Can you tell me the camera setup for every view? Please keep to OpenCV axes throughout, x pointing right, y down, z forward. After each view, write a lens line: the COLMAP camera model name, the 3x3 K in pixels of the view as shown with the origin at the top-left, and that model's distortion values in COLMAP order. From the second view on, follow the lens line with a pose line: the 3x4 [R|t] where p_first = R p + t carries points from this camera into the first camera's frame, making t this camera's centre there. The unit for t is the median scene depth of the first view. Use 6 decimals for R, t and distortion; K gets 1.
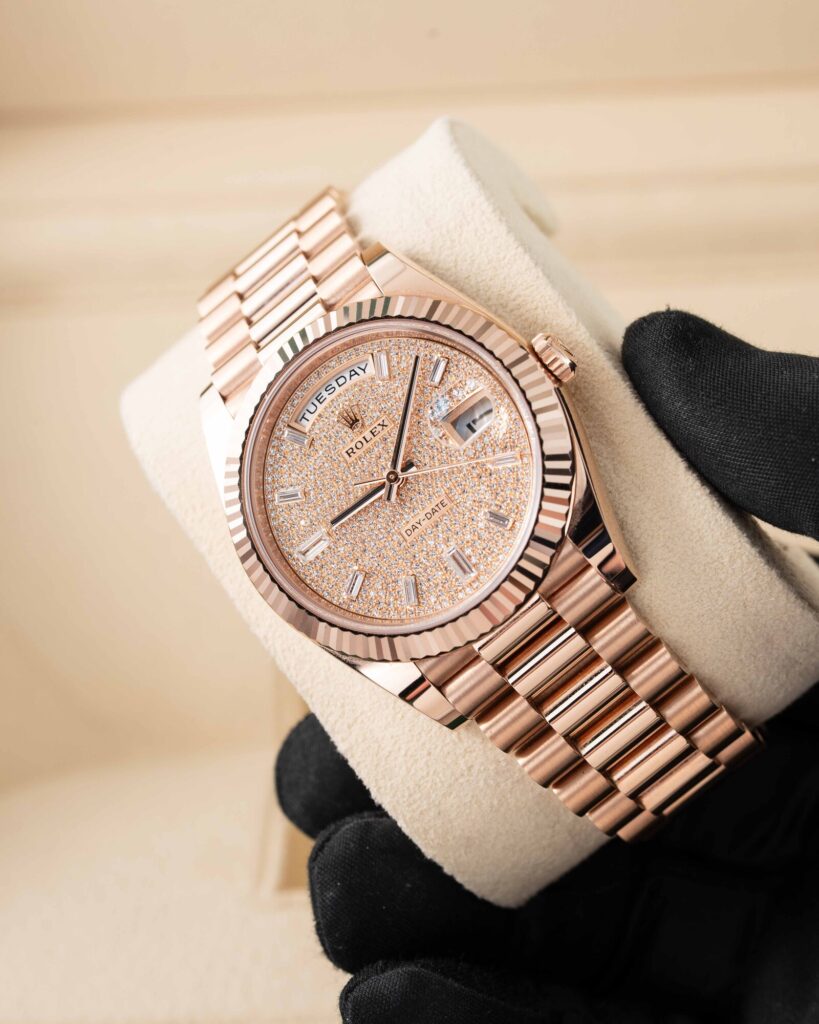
lens RADIAL K [[4658.6, 0, 409.5], [0, 4658.6, 512.0], [0, 0, 1]] dist [-0.225473, -3.179275]
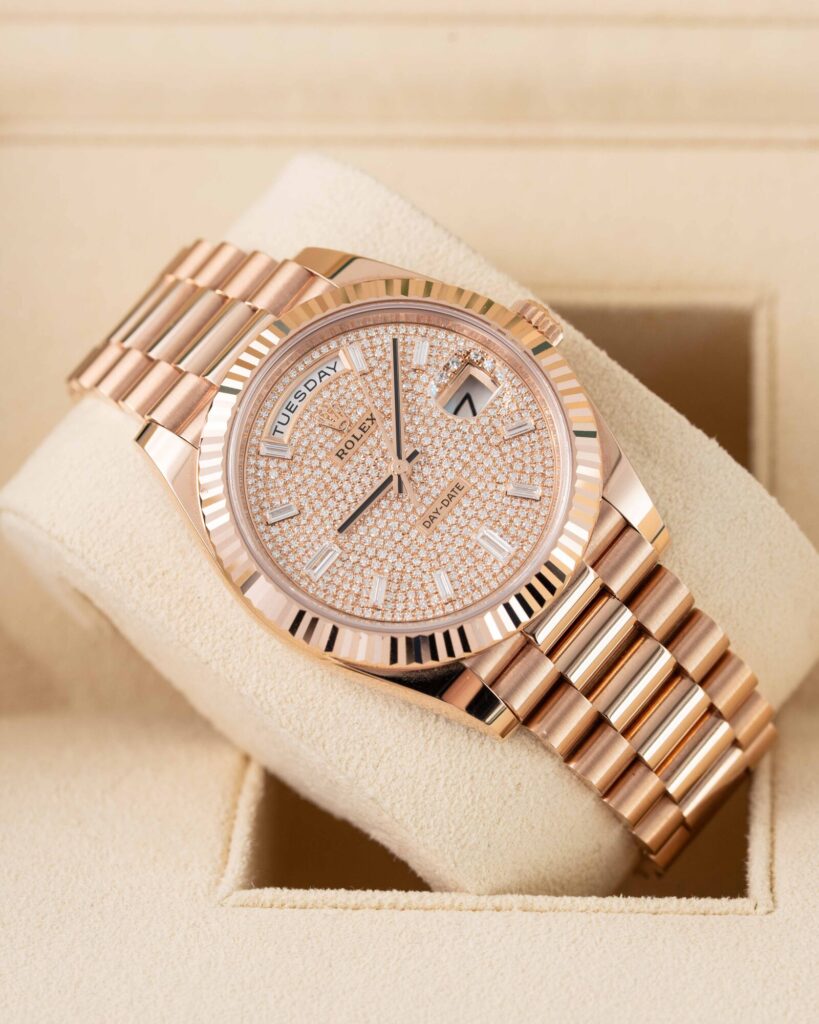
lens RADIAL K [[4658.6, 0, 409.5], [0, 4658.6, 512.0], [0, 0, 1]] dist [-0.225473, -3.179275]
pose [[0.936640, -0.121101, 0.328695, -0.296483], [0.191838, 0.962451, -0.192061, 0.172853], [-0.293094, 0.242948, 0.924701, 0.158933]]
